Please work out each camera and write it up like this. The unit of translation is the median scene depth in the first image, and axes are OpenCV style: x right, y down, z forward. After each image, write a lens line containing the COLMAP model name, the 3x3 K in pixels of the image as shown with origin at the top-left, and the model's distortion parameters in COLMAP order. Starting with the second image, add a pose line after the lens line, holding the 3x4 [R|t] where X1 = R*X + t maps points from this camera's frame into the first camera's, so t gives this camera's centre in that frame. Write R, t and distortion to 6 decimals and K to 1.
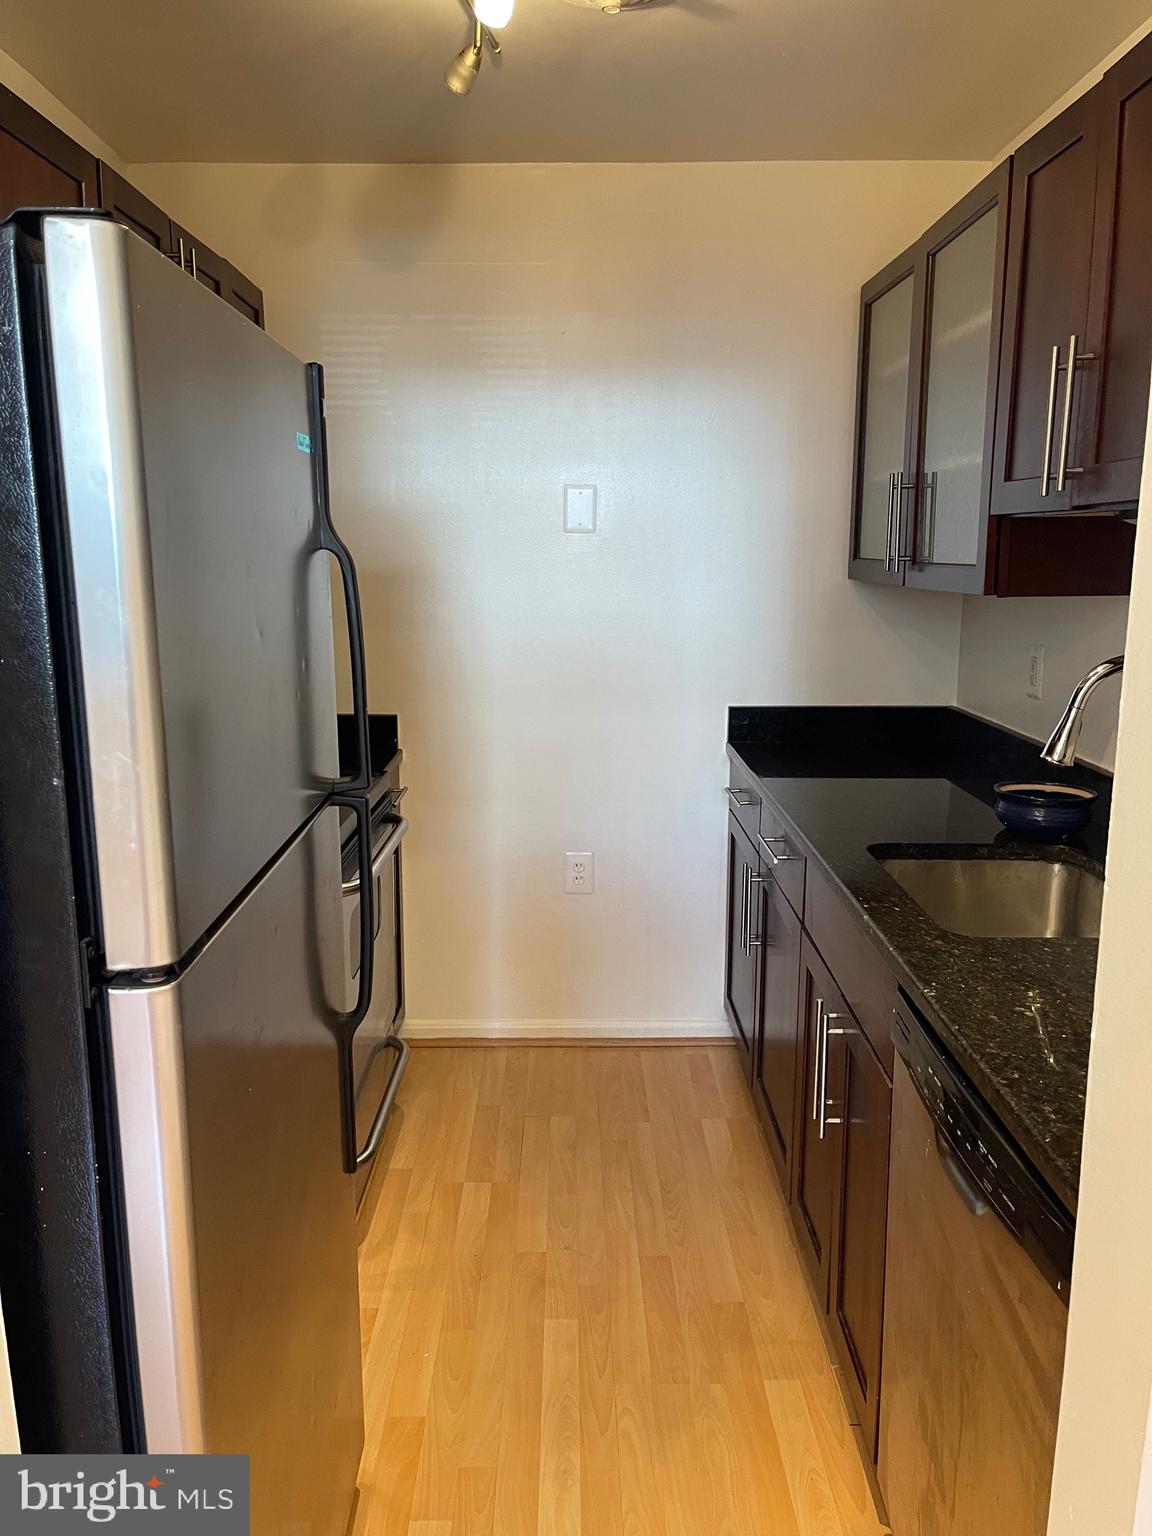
lens RADIAL K [[1119.5, 0, 593.6], [0, 1119.5, 751.6], [0, 0, 1]] dist [0.057263, -0.076061]
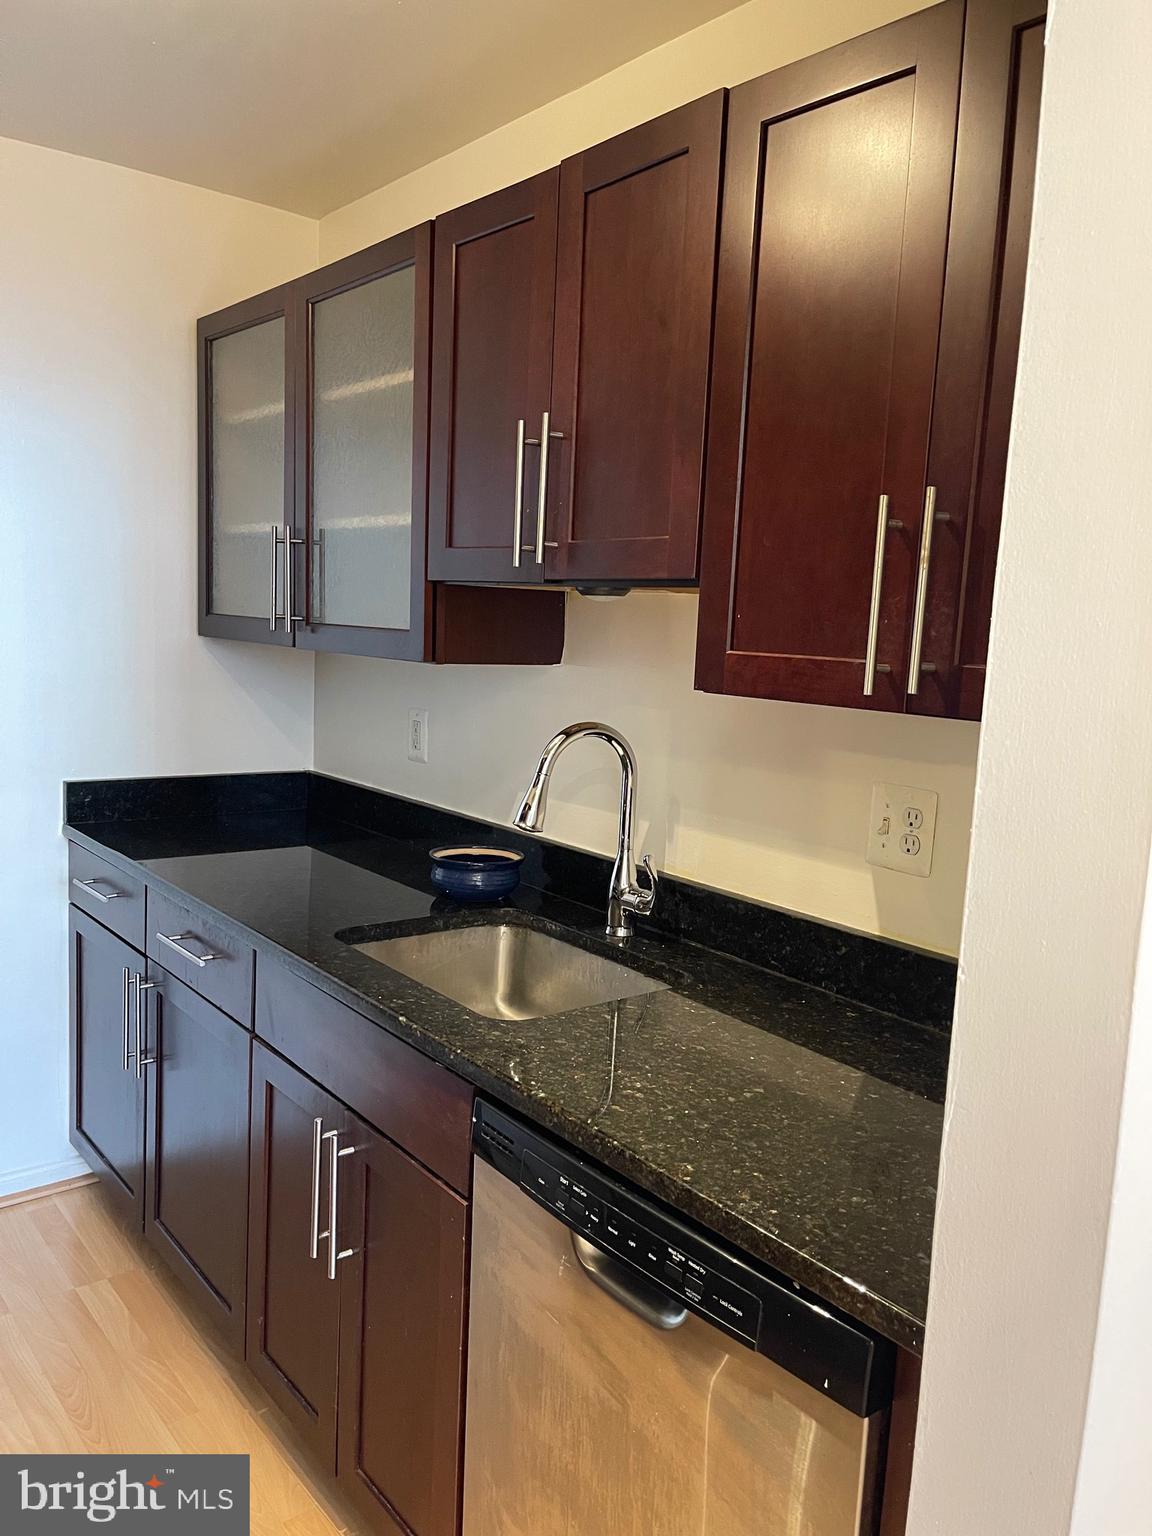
lens RADIAL K [[1121.3, 0, 576.0], [0, 1121.3, 768.0], [0, 0, 1]] dist [0.063291, -0.083545]
pose [[0.789579, -0.039716, 0.612363, -0.137431], [0.060771, 0.998059, -0.013628, -0.022714], [-0.610633, 0.047974, 0.790460, 0.139048]]
